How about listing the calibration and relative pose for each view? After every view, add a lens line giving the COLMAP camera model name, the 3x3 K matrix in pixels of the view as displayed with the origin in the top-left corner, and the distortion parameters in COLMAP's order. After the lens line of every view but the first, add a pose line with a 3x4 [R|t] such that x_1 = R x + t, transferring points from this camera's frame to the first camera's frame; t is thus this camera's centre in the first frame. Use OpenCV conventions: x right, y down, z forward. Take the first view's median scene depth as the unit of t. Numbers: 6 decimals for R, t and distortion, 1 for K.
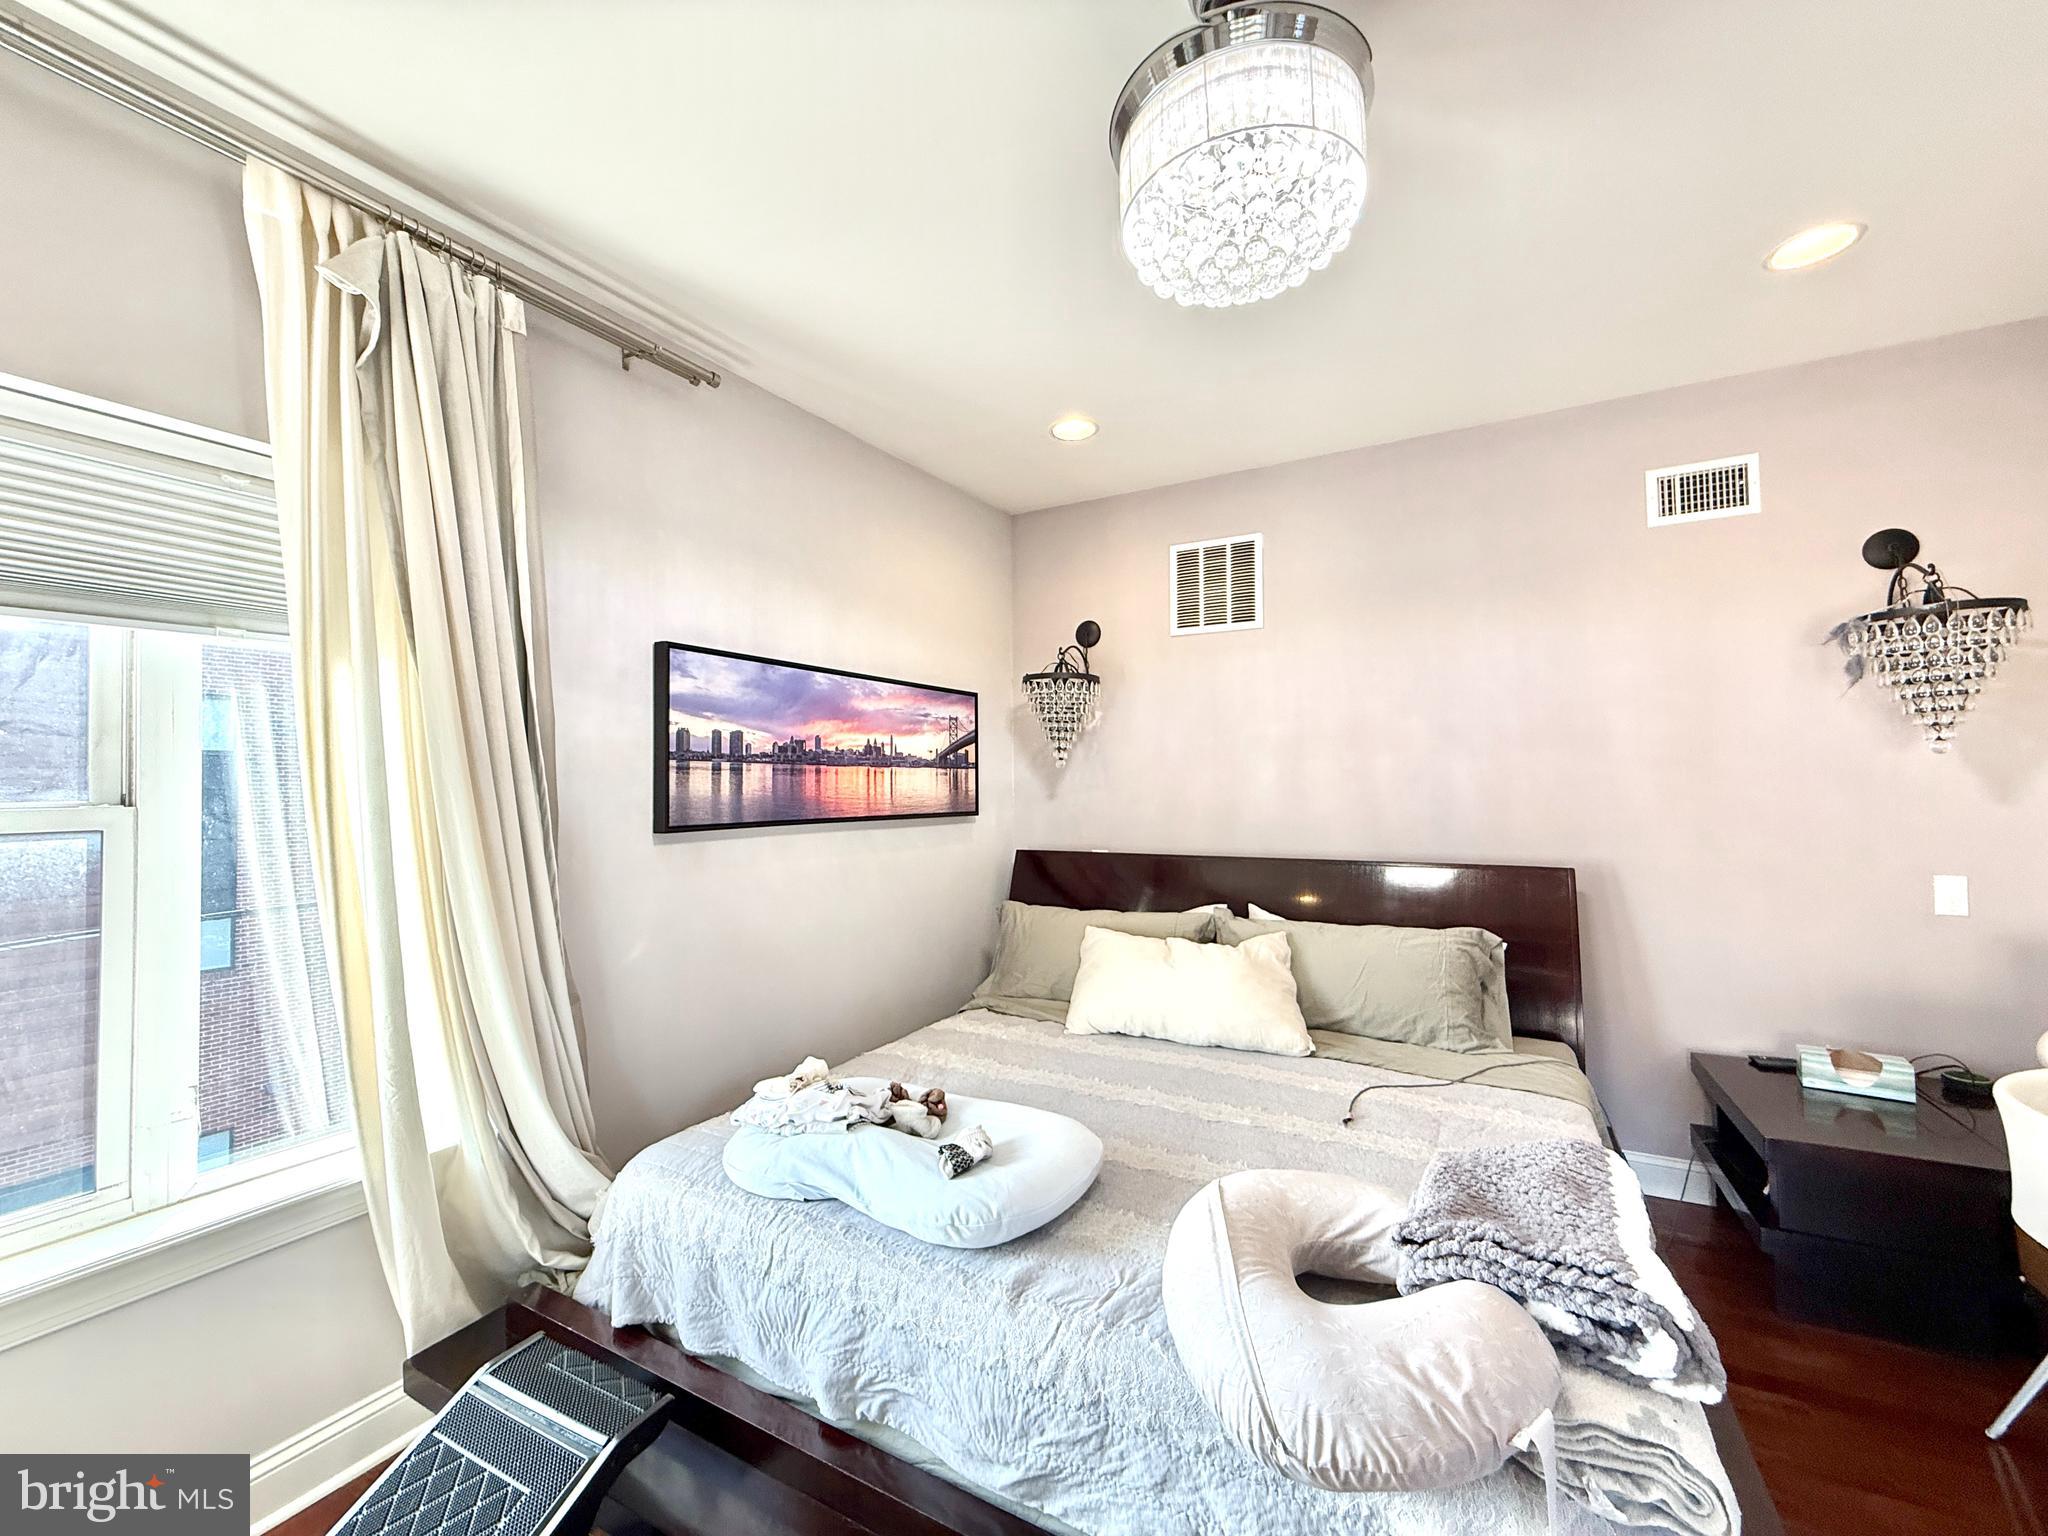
lens RADIAL K [[815.0, 0, 1014.3], [0, 815.0, 766.8], [0, 0, 1]] dist [0.000617, 0.000051]
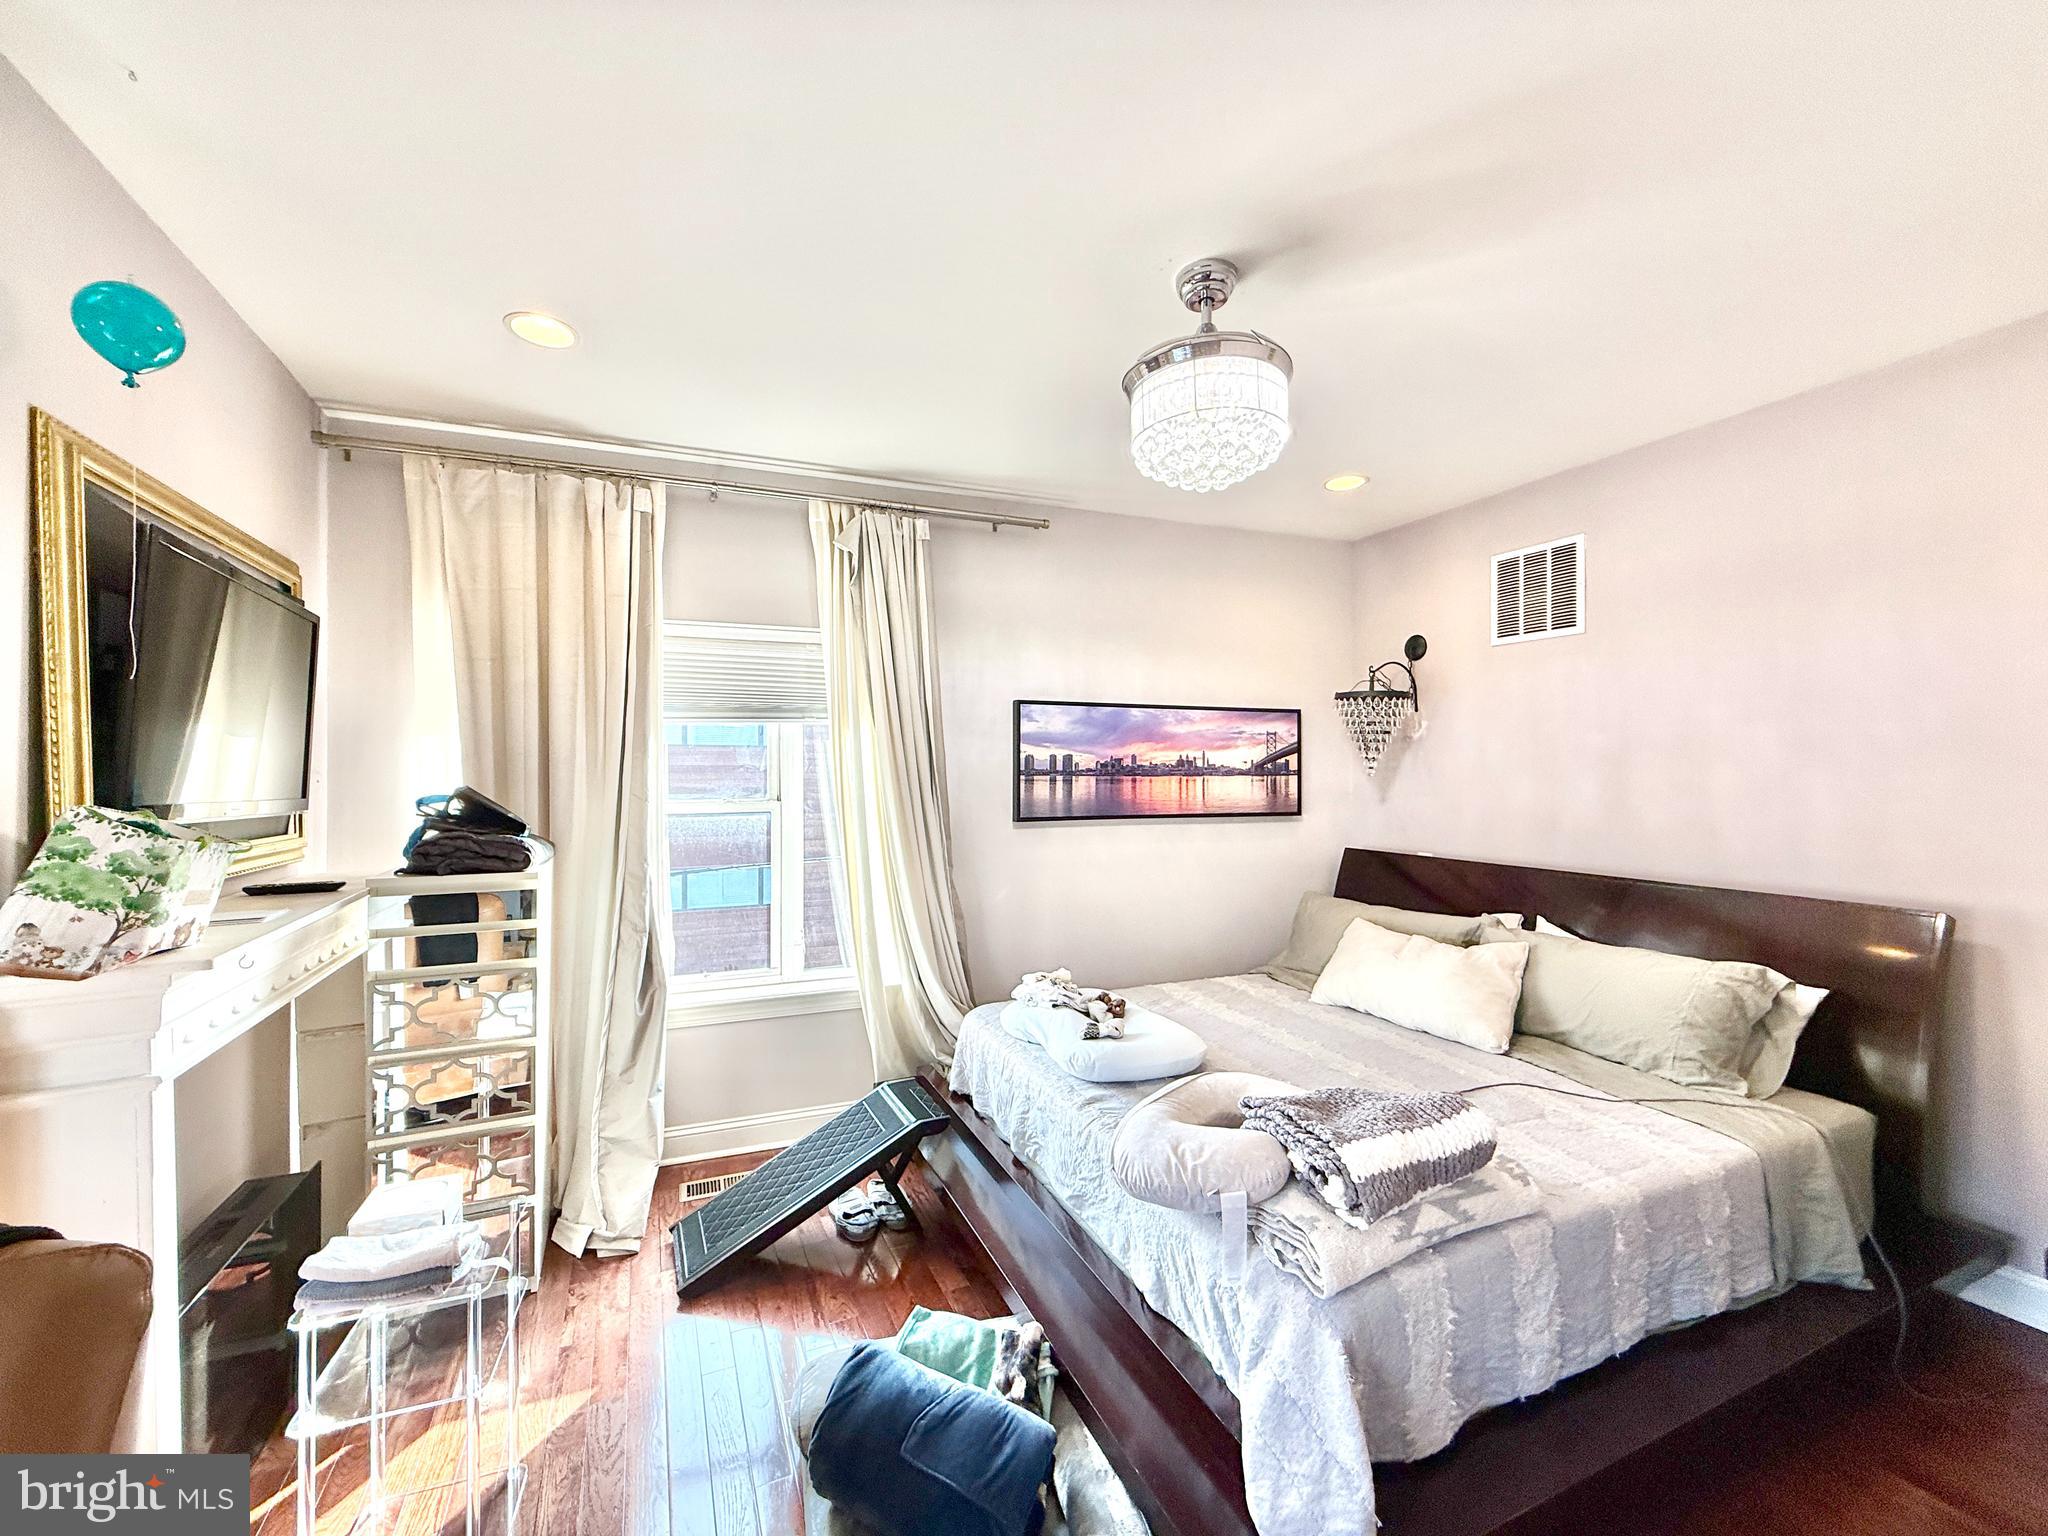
lens RADIAL K [[815.0, 0, 1014.3], [0, 815.0, 766.8], [0, 0, 1]] dist [0.000617, 0.000051]
pose [[0.794193, 0.004619, -0.607648, 0.450622], [0.009230, 0.999764, 0.019664, -0.048521], [0.607596, -0.021226, 0.793963, -0.218898]]
